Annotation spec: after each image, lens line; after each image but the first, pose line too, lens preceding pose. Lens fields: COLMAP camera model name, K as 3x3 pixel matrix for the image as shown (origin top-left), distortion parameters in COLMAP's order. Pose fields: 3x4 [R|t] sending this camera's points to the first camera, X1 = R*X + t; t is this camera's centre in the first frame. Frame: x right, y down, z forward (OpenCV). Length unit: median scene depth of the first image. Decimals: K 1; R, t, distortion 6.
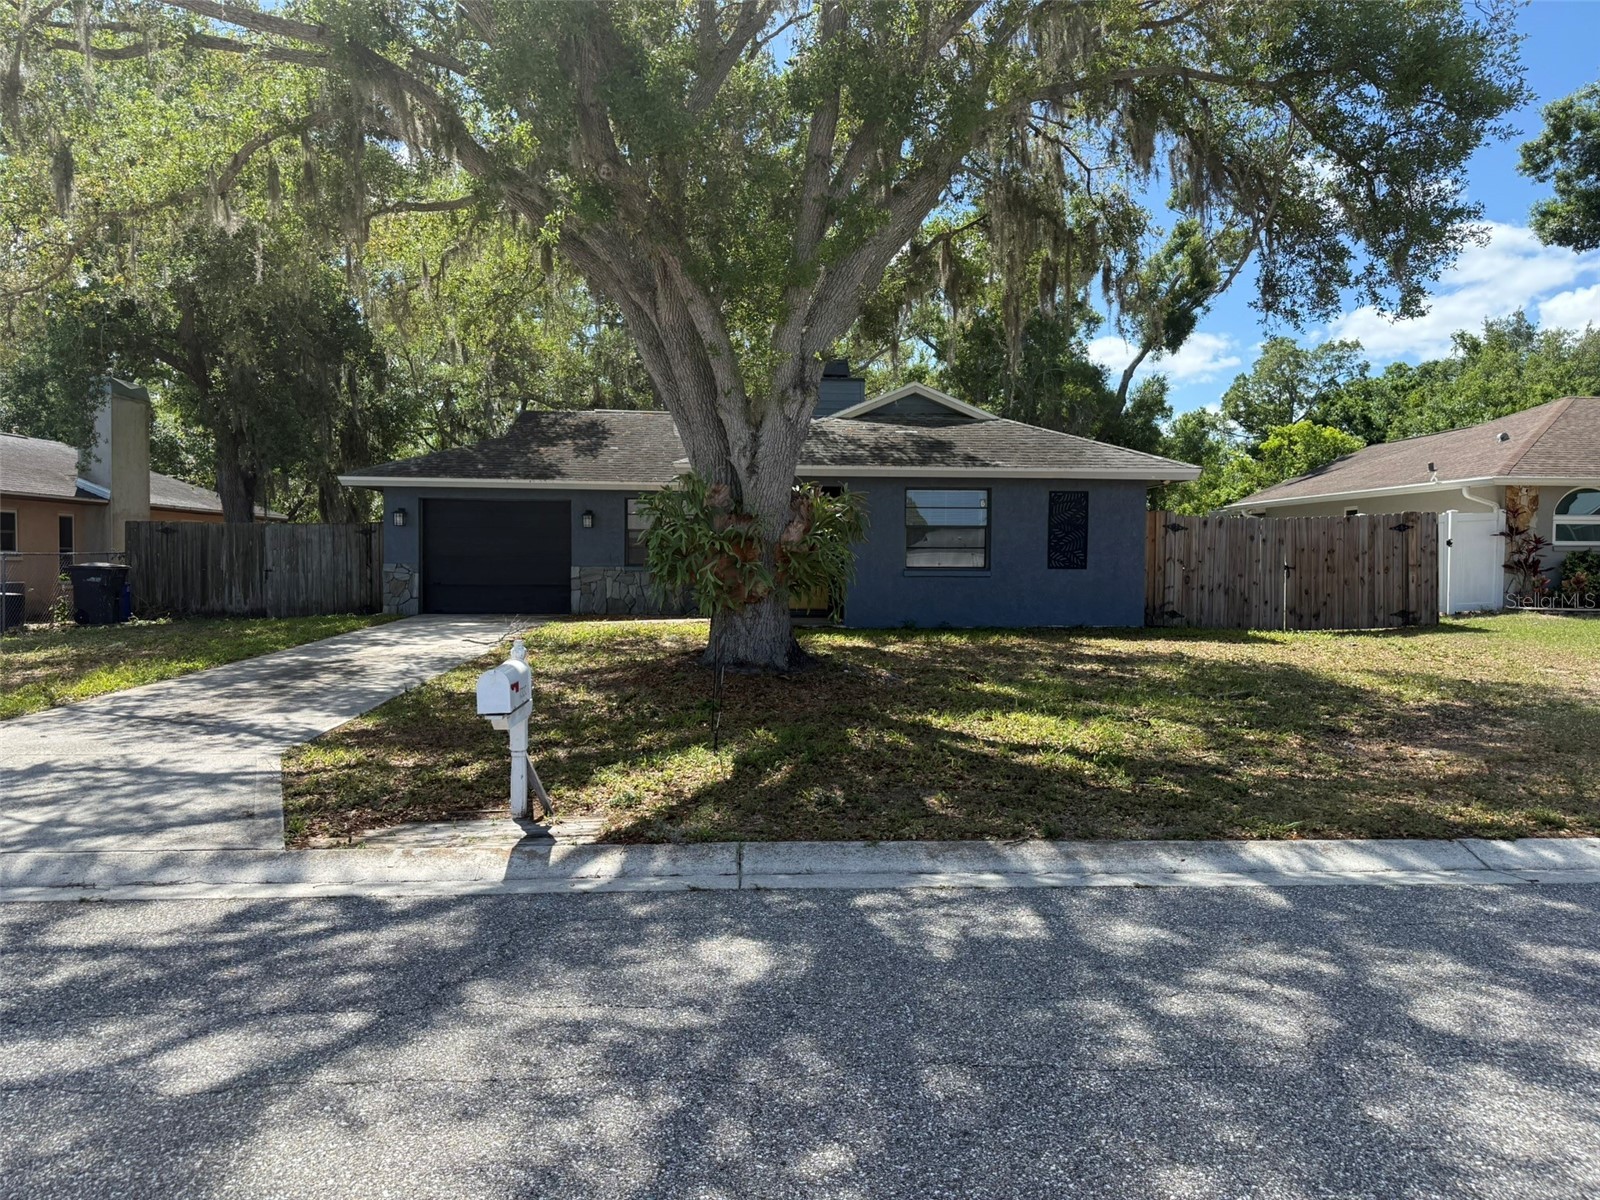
lens RADIAL K [[1114.3, 0, 791.2], [0, 1114.3, 600.5], [0, 0, 1]] dist [0.107107, -0.196236]
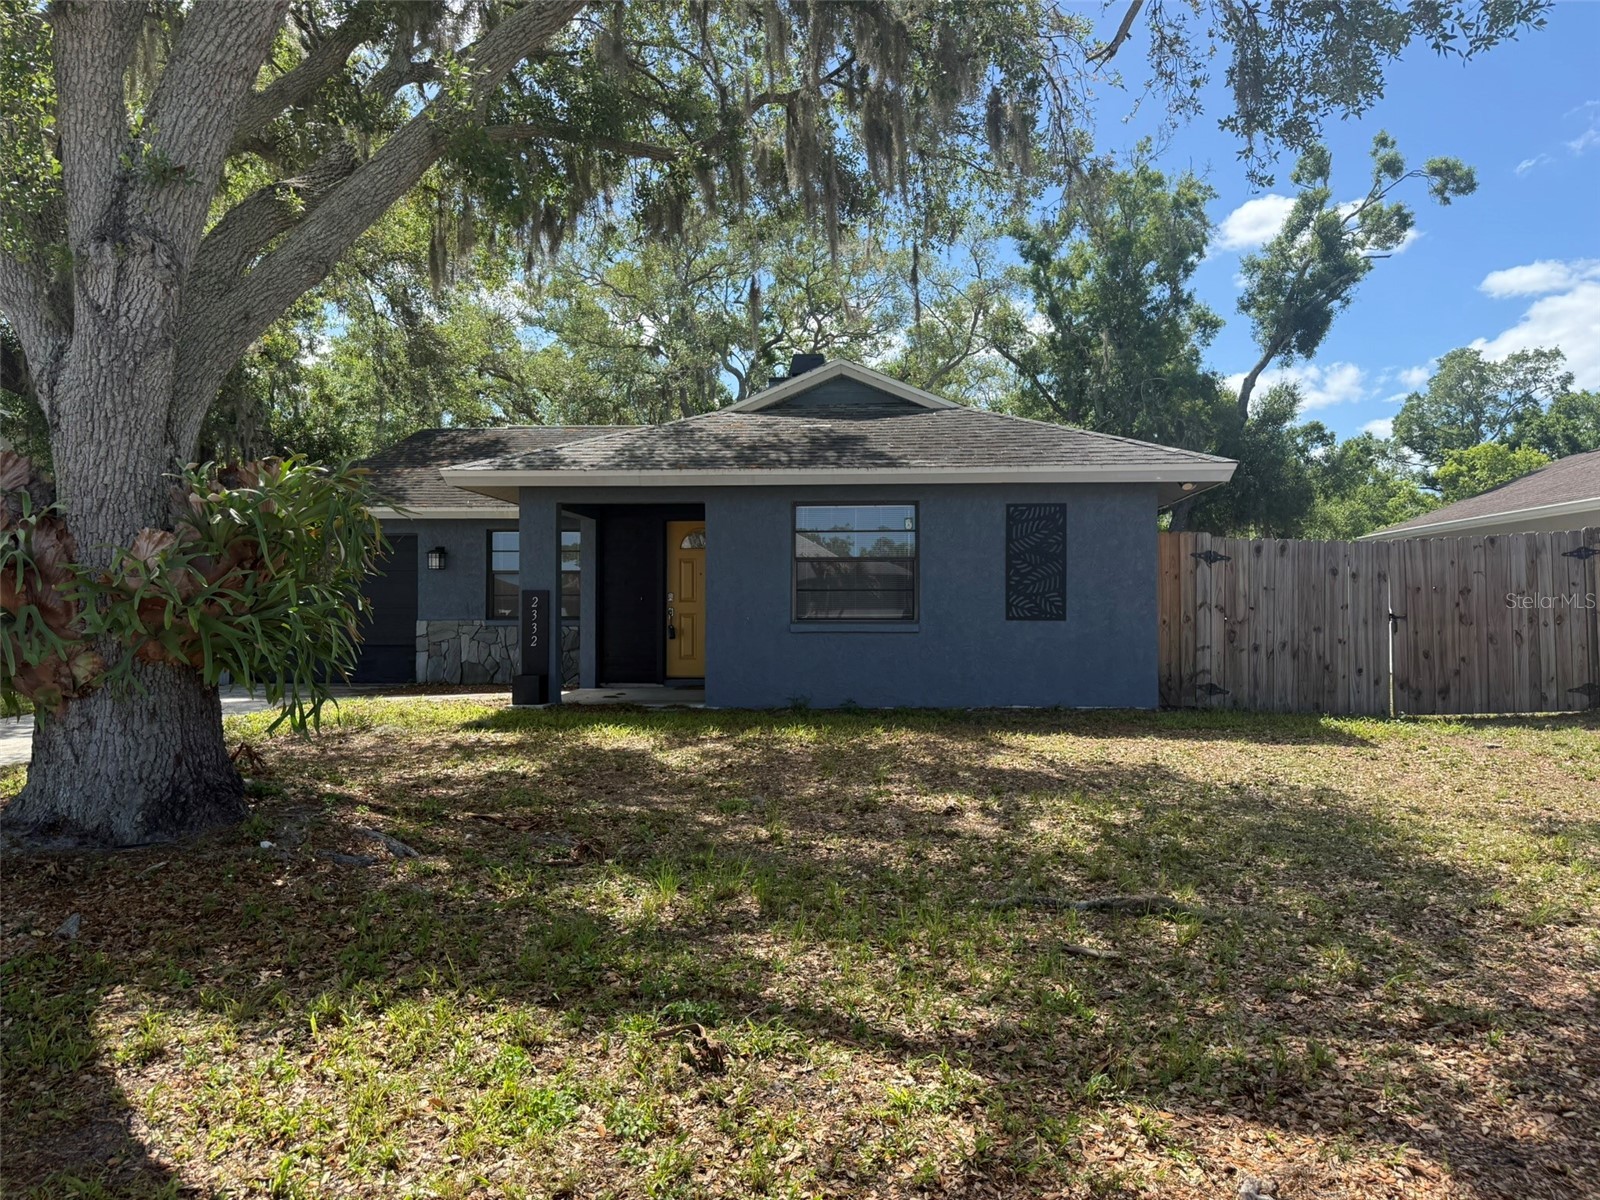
lens RADIAL K [[1122.8, 0, 800.0], [0, 1122.8, 600.0], [0, 0, 1]] dist [0.061773, -0.084249]
pose [[0.990411, -0.008145, -0.137910, 0.199389], [0.001754, 0.998921, -0.046401, -0.009762], [0.138139, 0.045714, 0.989357, 0.321752]]
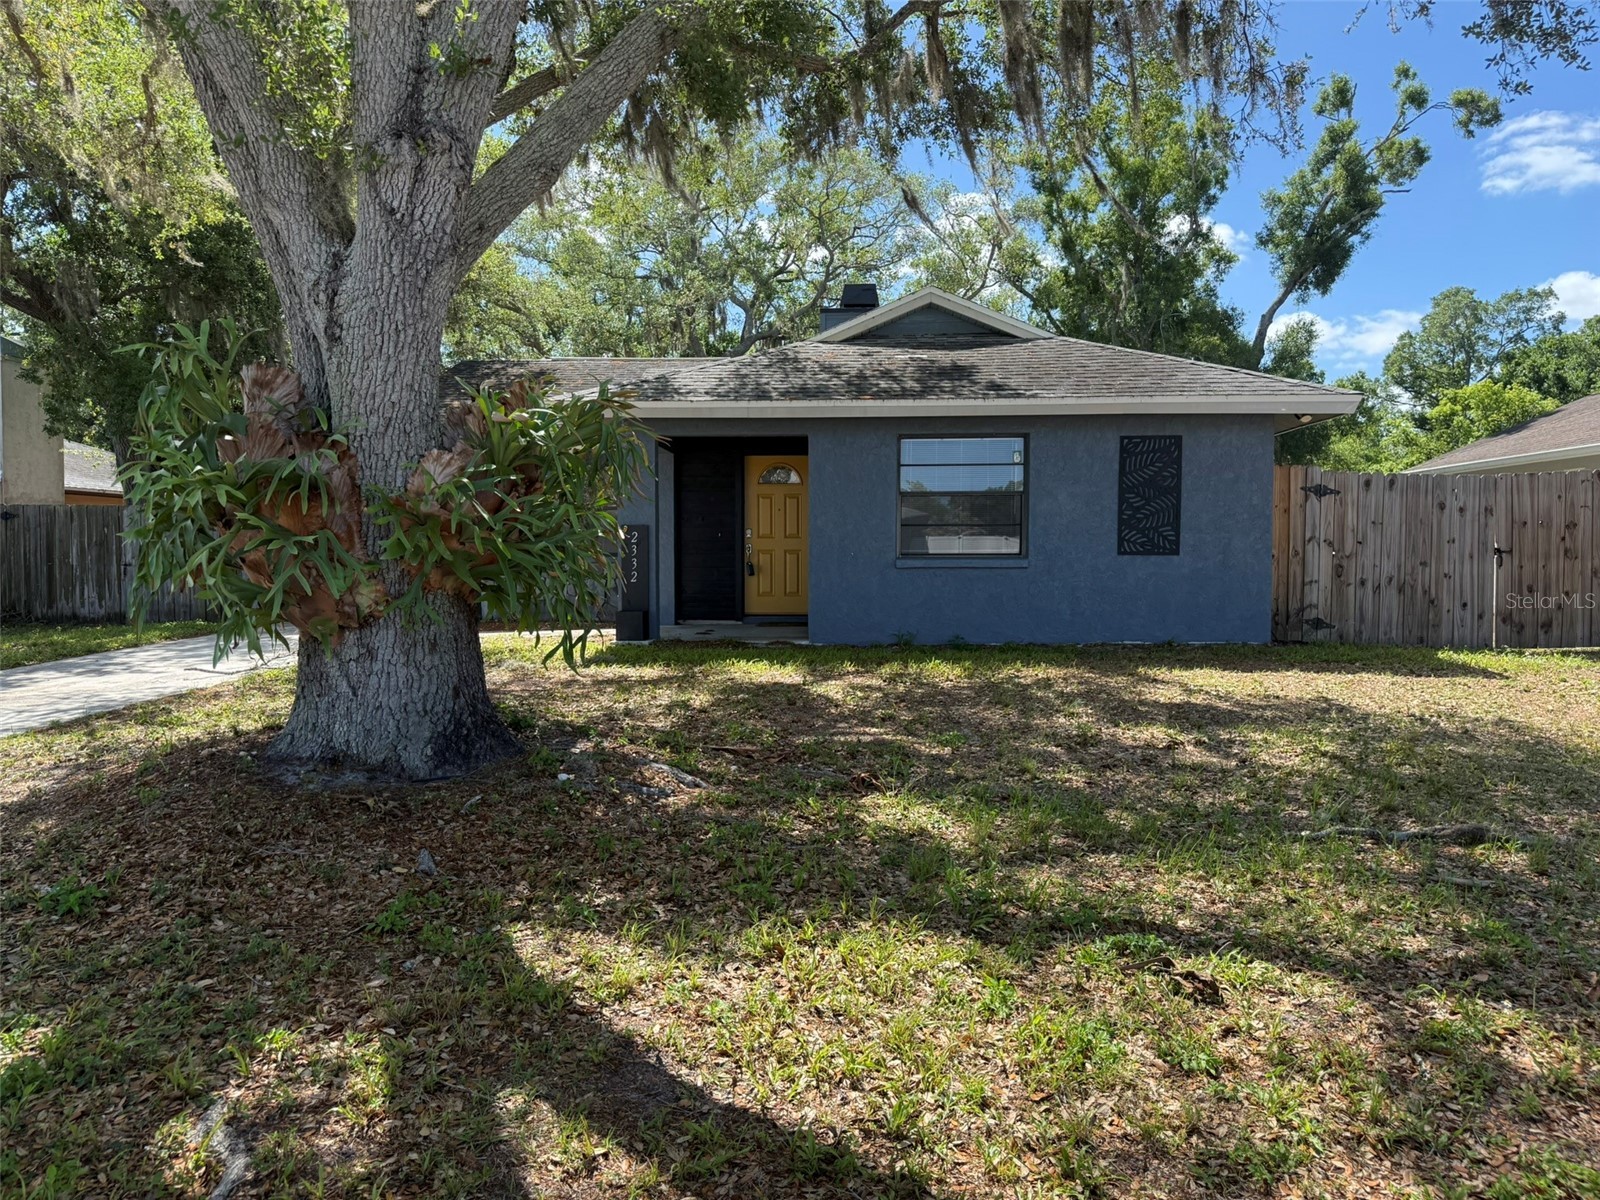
lens RADIAL K [[1128.2, 0, 795.5], [0, 1128.2, 601.8], [0, 0, 1]] dist [0.027531, -0.037020]
pose [[0.993717, -0.001993, -0.111902, 0.115419], [0.002889, 0.999965, 0.007847, -0.006815], [0.111883, -0.008121, 0.993688, 0.321312]]
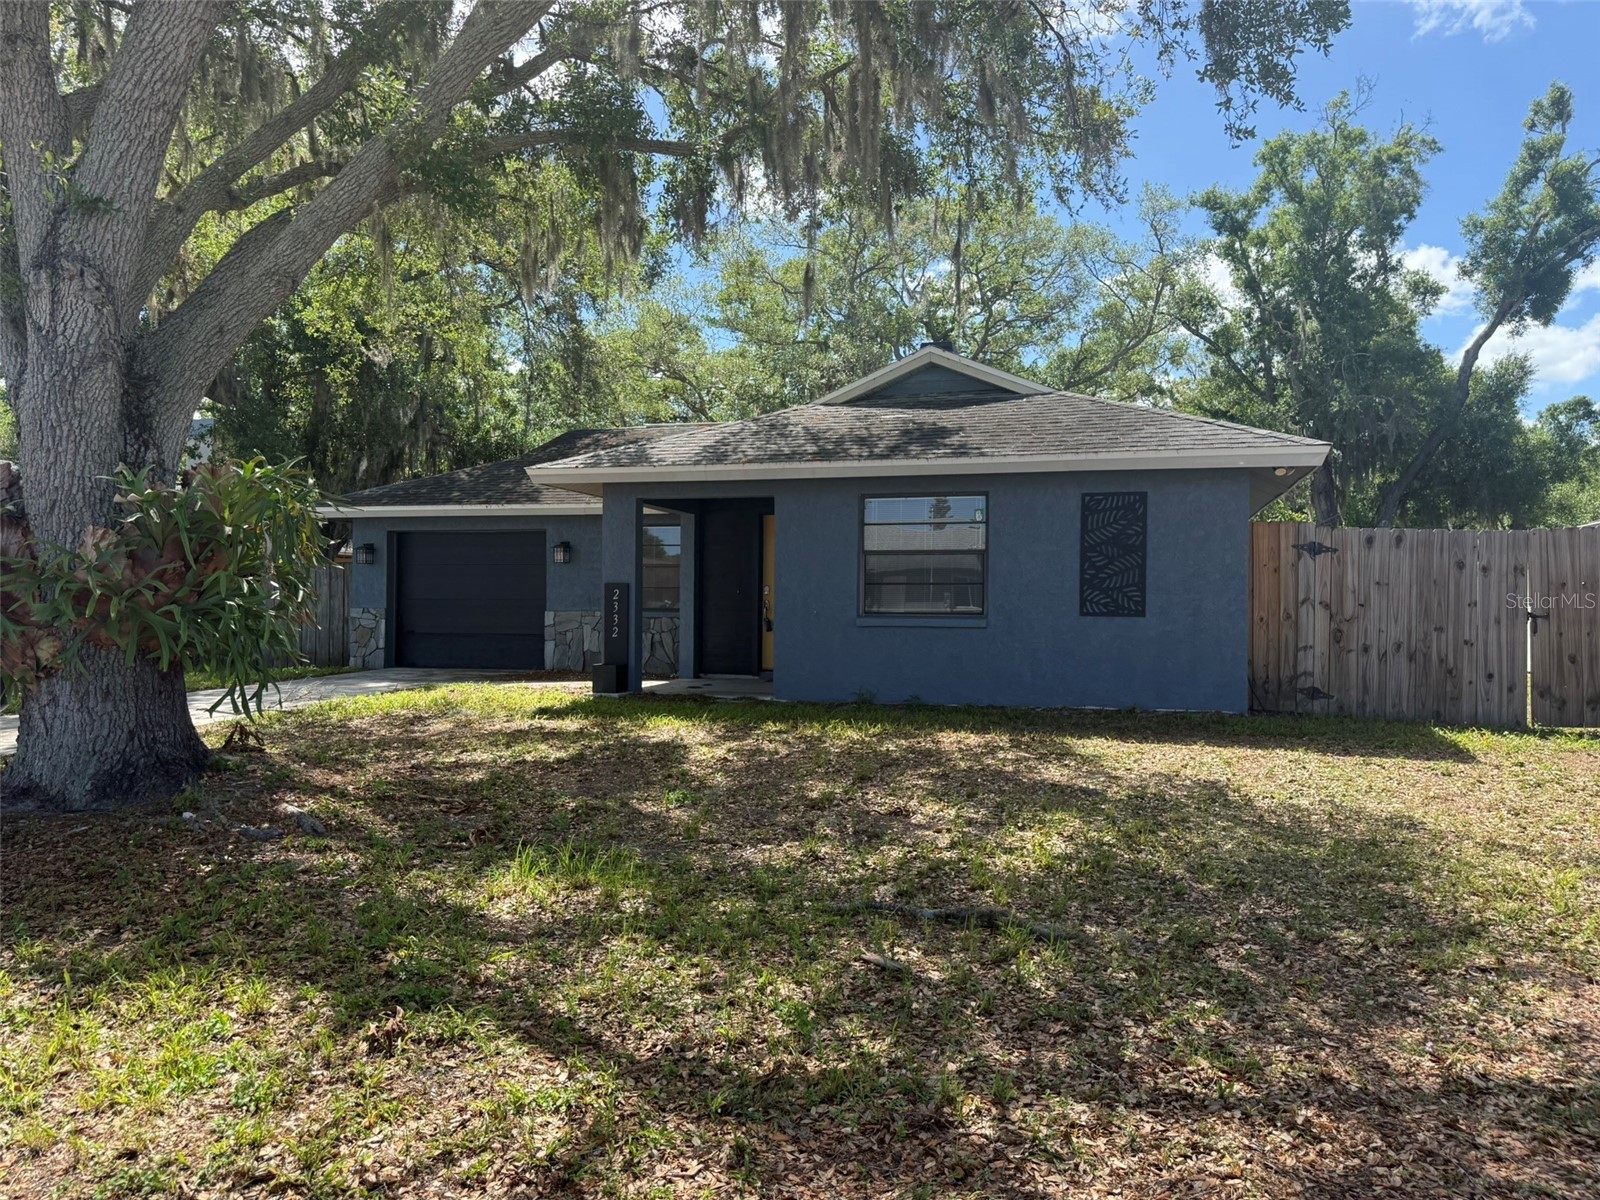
lens RADIAL K [[1128.6, 0, 794.9], [0, 1128.6, 602.8], [0, 0, 1]] dist [0.034188, -0.042030]
pose [[0.944604, -0.000275, -0.328212, 0.285048], [-0.012371, 0.999259, -0.036439, -0.010731], [0.327979, 0.038481, 0.943901, 0.346150]]
